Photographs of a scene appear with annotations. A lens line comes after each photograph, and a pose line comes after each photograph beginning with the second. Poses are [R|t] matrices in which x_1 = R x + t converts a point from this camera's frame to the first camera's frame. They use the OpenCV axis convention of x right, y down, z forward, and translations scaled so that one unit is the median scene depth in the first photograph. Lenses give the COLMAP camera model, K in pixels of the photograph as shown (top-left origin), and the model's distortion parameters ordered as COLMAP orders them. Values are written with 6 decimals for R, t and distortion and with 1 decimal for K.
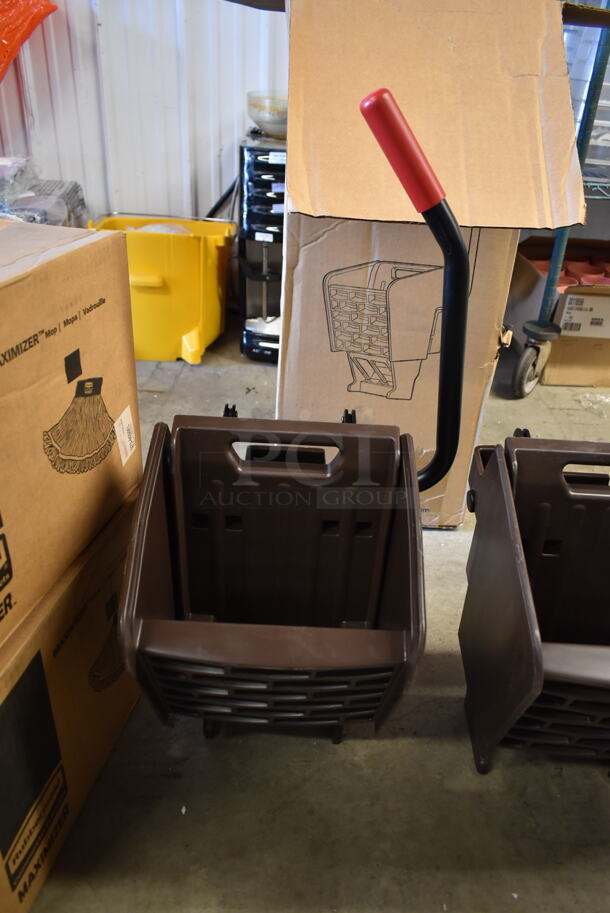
lens RADIAL K [[705.2, 0, 299.6], [0, 705.2, 455.2], [0, 0, 1]] dist [-0.012823, 0.006048]
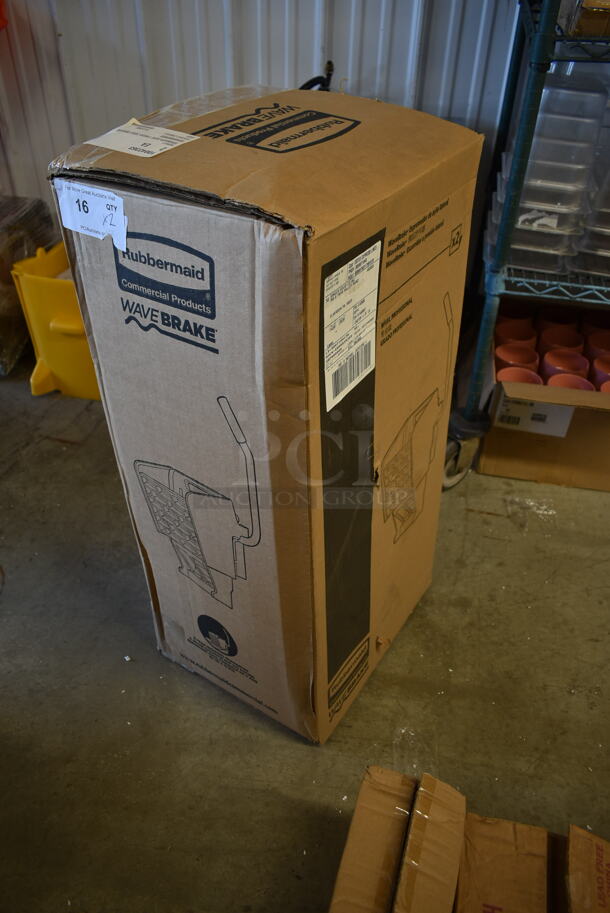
lens RADIAL K [[694.0, 0, 305.0], [0, 694.0, 456.5], [0, 0, 1]] dist [-0.019553, 0.007819]
pose [[0.976968, 0.116514, -0.178768, 0.498425], [-0.092813, 0.986397, 0.135675, -0.386771], [0.192144, -0.115958, 0.974492, 0.172549]]
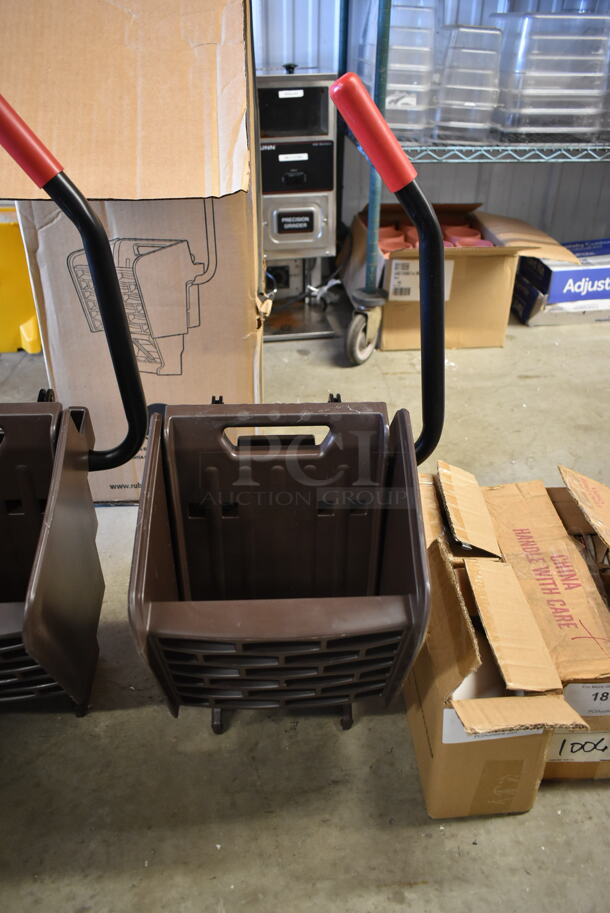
lens RADIAL K [[705.2, 0, 299.6], [0, 705.2, 455.2], [0, 0, 1]] dist [-0.012823, 0.006048]
pose [[0.996400, -0.072869, 0.043332, 0.300526], [0.071667, 0.997016, 0.028691, 0.021179], [-0.045294, -0.025482, 0.998649, -0.019844]]
